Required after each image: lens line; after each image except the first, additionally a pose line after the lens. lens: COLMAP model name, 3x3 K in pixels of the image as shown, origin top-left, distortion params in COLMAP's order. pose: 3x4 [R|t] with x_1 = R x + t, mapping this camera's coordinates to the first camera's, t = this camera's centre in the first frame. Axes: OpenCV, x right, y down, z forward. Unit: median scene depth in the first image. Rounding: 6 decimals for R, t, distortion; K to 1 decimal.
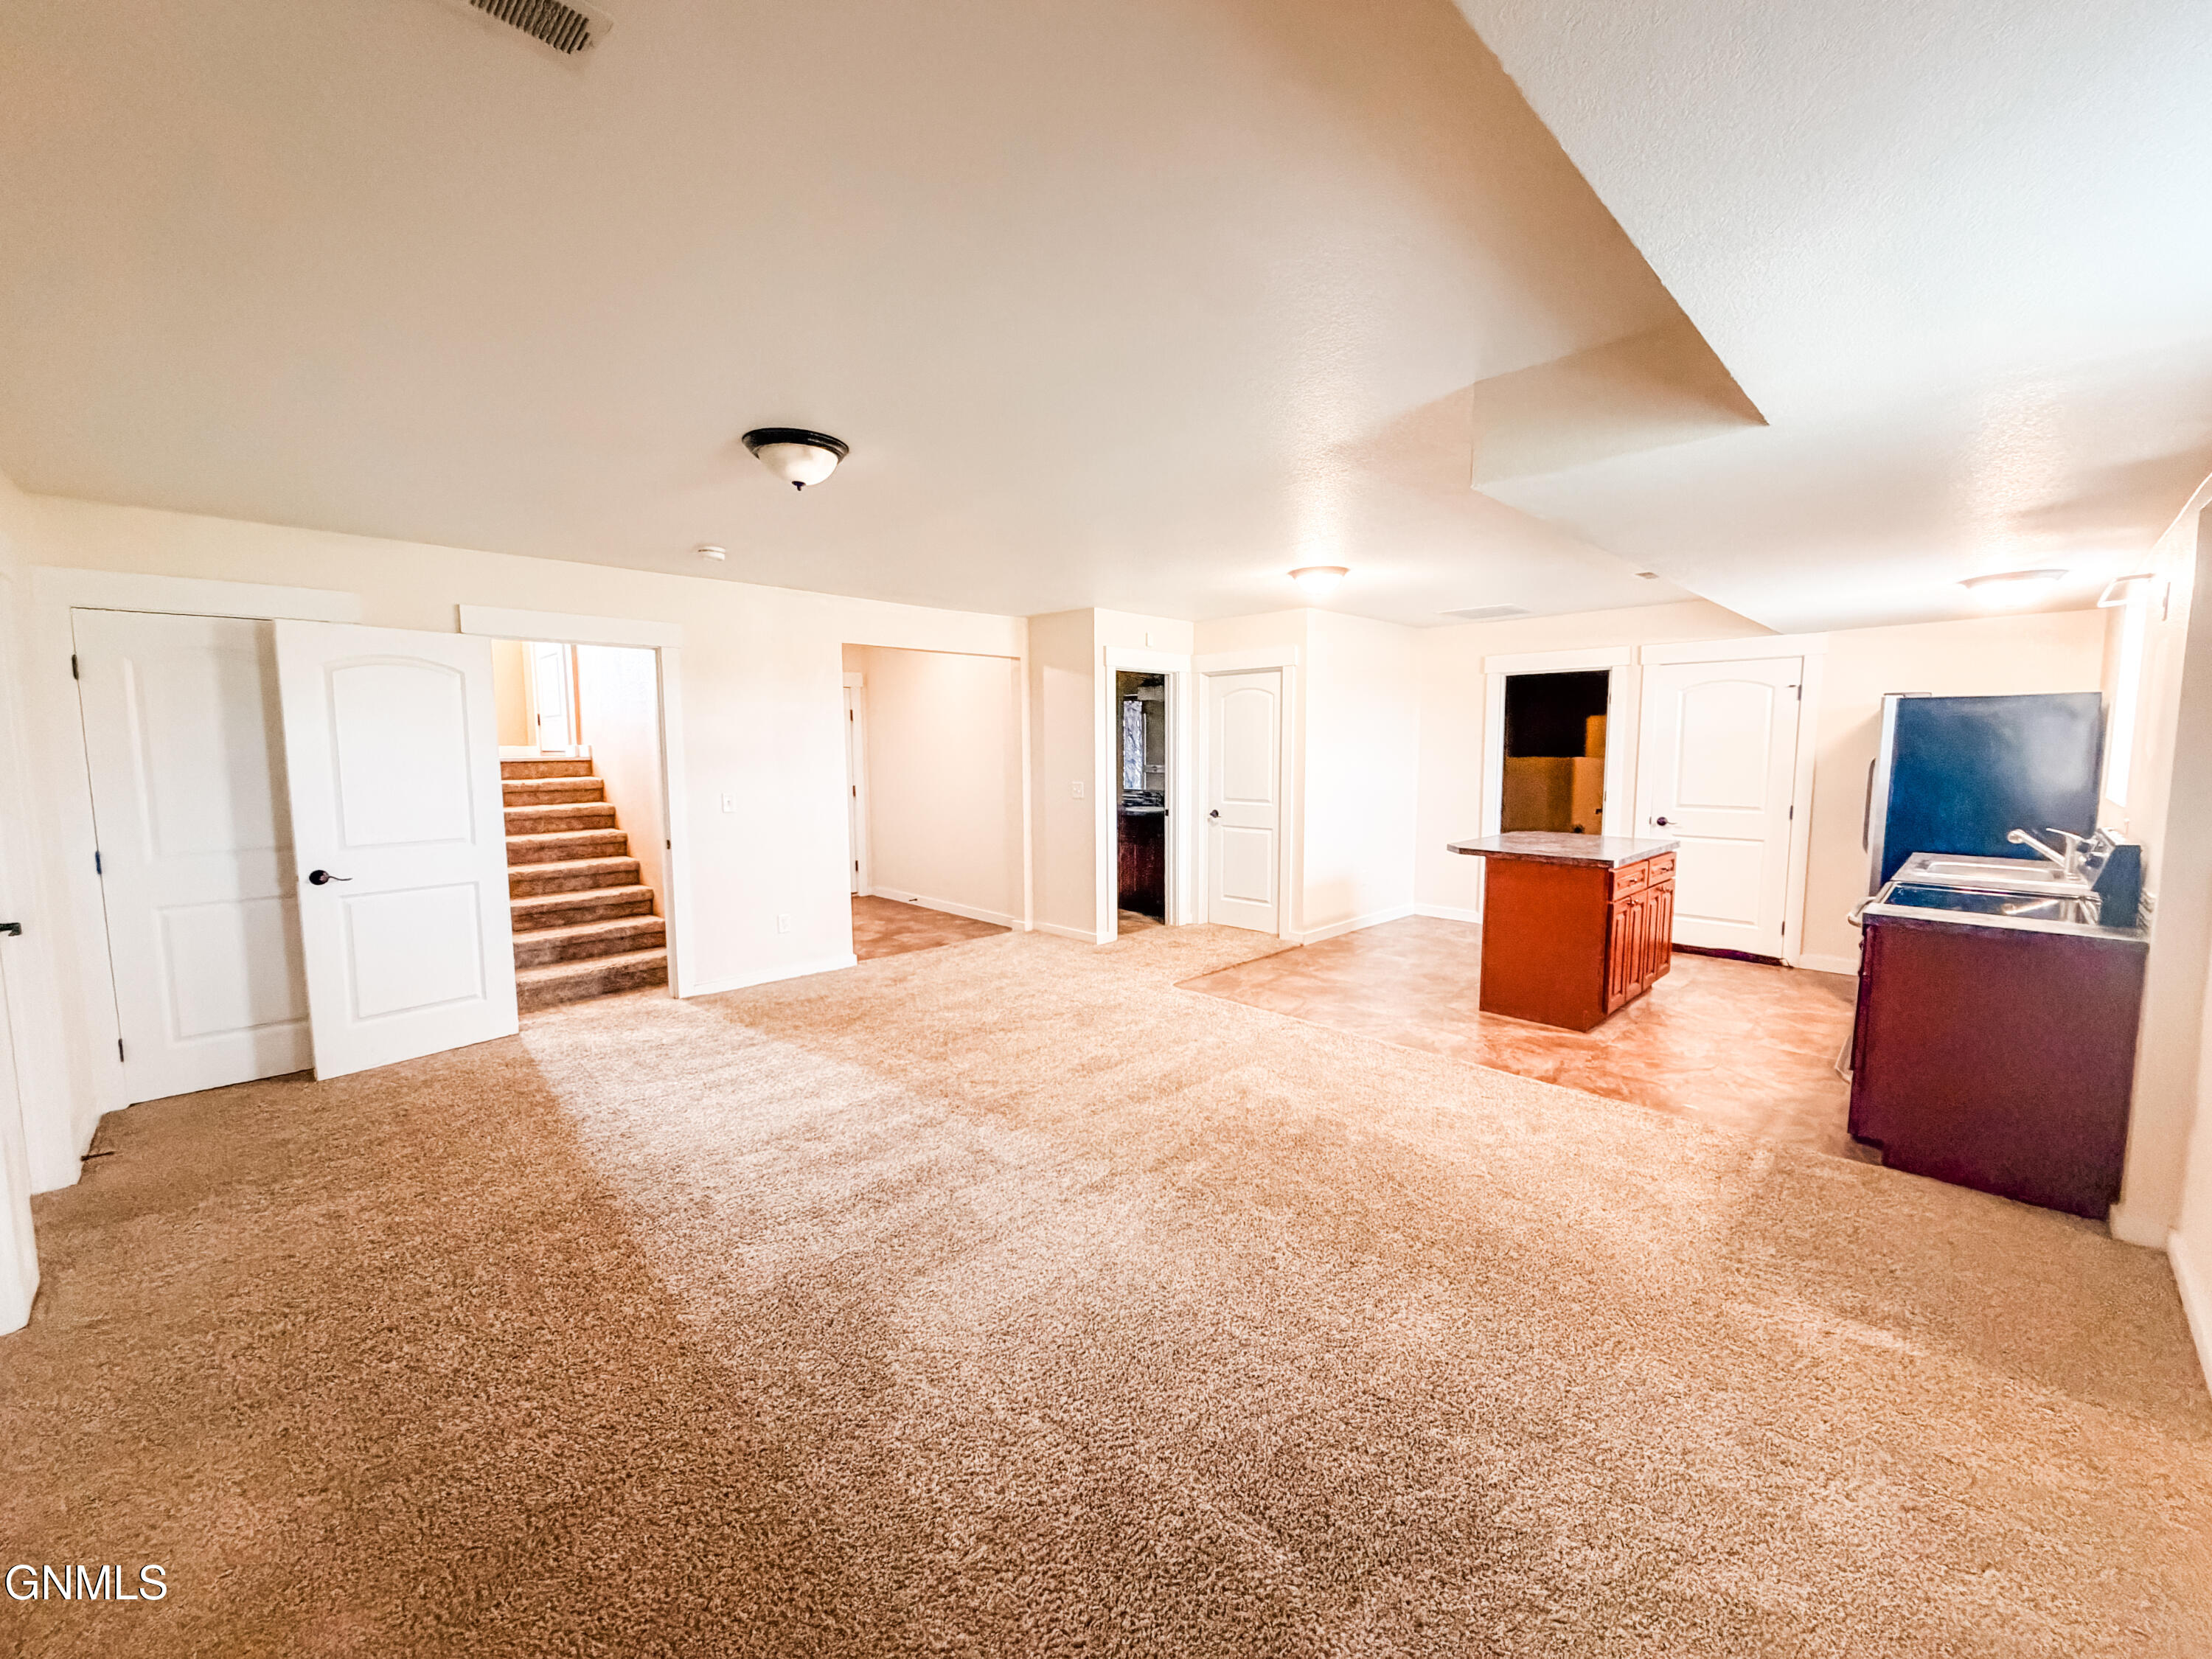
lens RADIAL K [[882.6, 0, 1099.4], [0, 882.6, 829.0], [0, 0, 1]] dist [-0.000512, 0.000093]
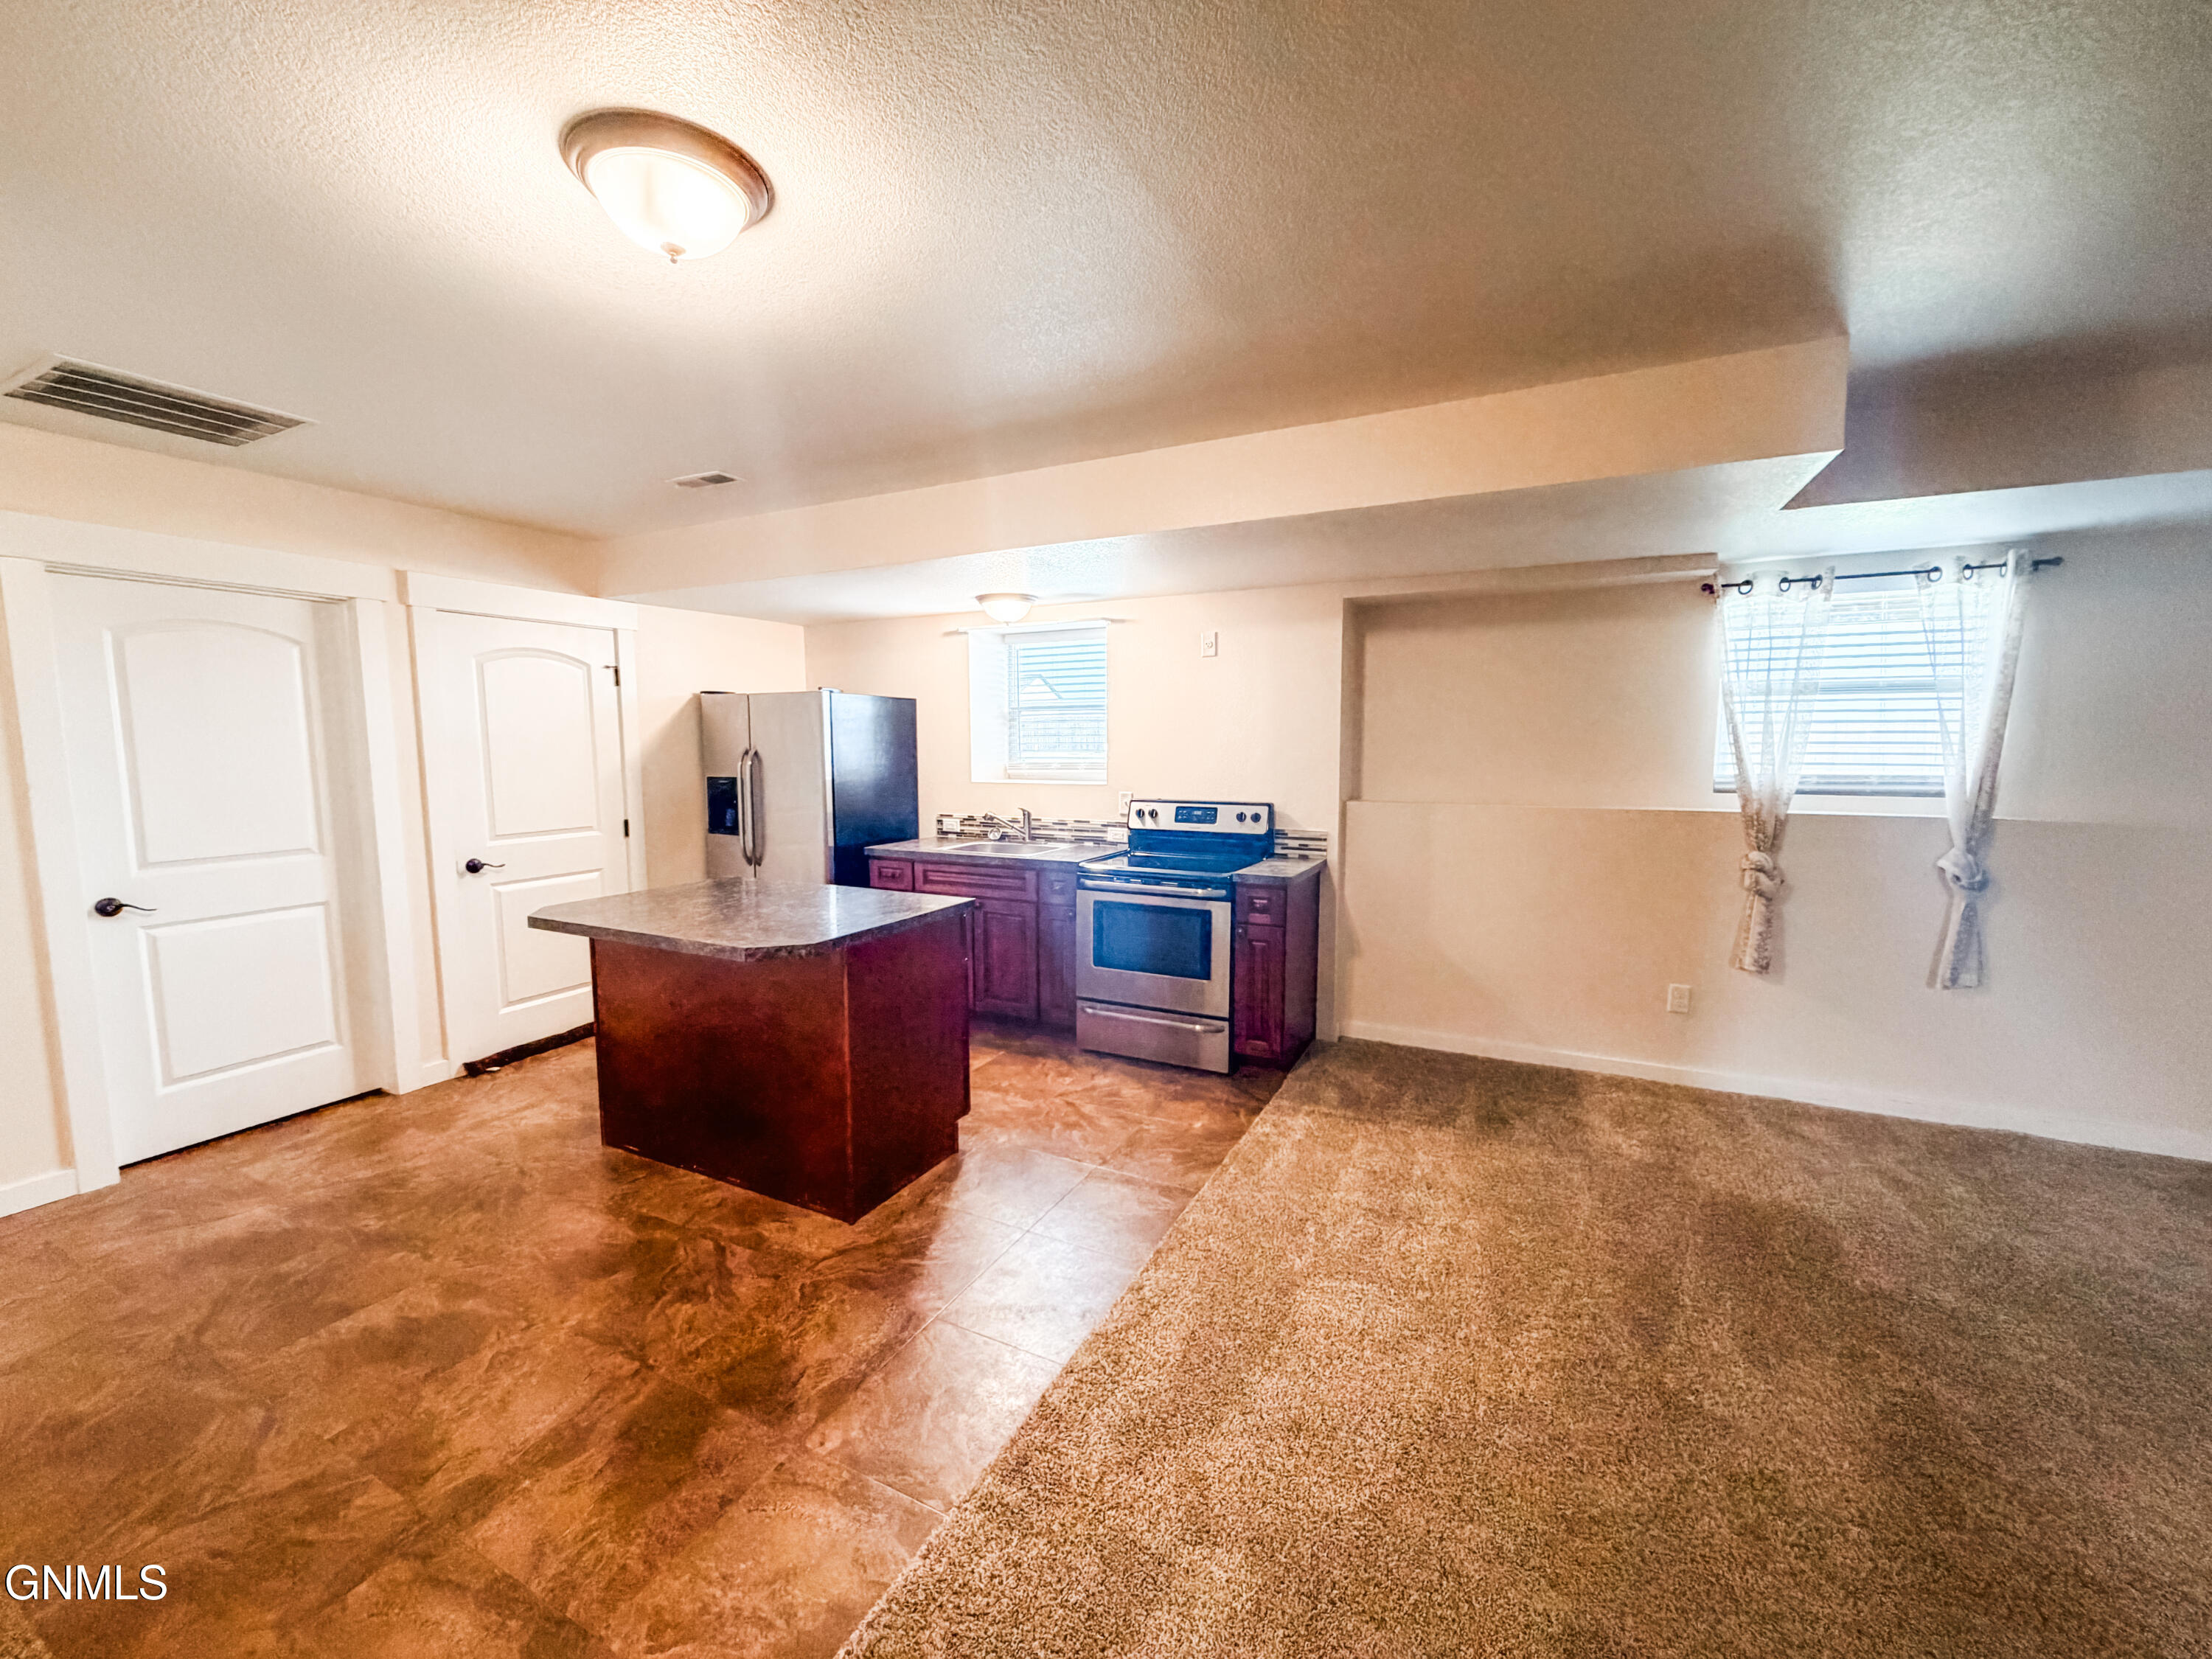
lens RADIAL K [[882.6, 0, 1093.8], [0, 882.6, 830.5], [0, 0, 1]] dist [-0.000512, 0.000093]
pose [[-0.314100, -0.092195, 0.944903, -0.140453], [0.095679, 0.987132, 0.128121, -0.115345], [-0.944556, 0.130651, -0.301237, 1.249201]]
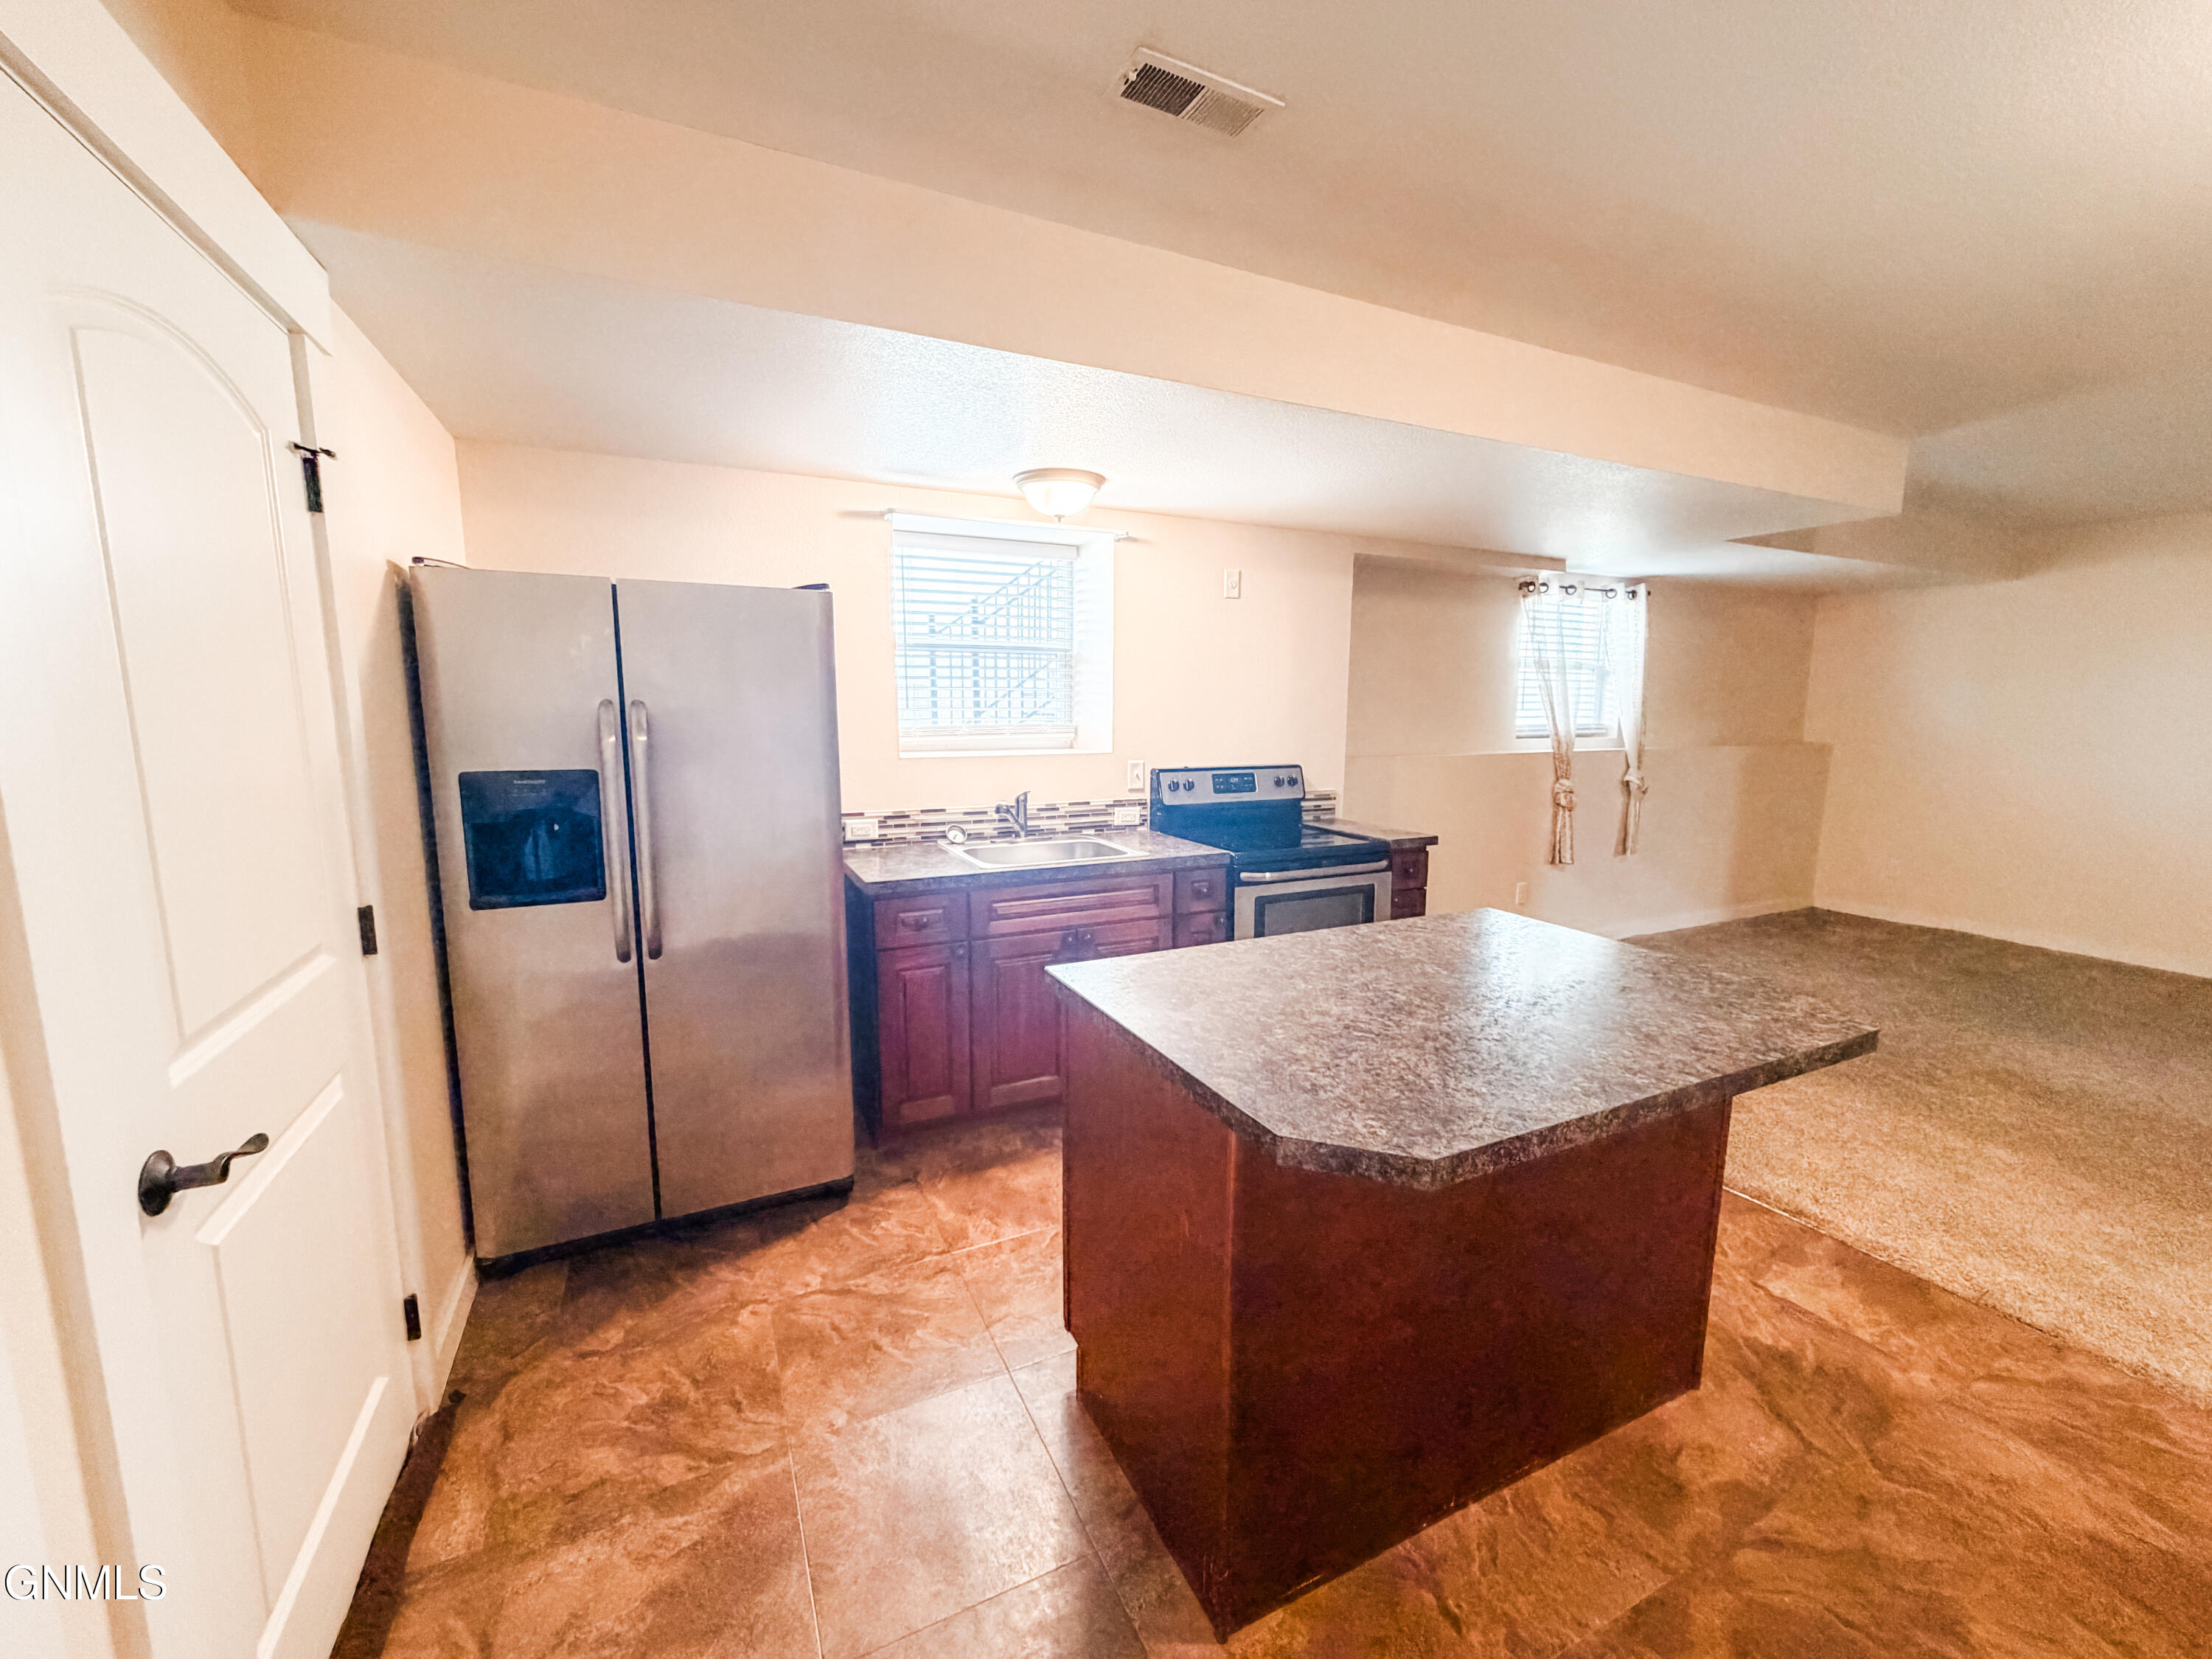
lens RADIAL K [[882.6, 0, 1103.9], [0, 882.6, 828.5], [0, 0, 1]] dist [-0.000512, 0.000093]
pose [[-0.945741, -0.046536, 0.321573, 0.715353], [0.030404, 0.972674, 0.230178, -0.158171], [-0.323497, 0.227465, -0.918482, 1.741871]]
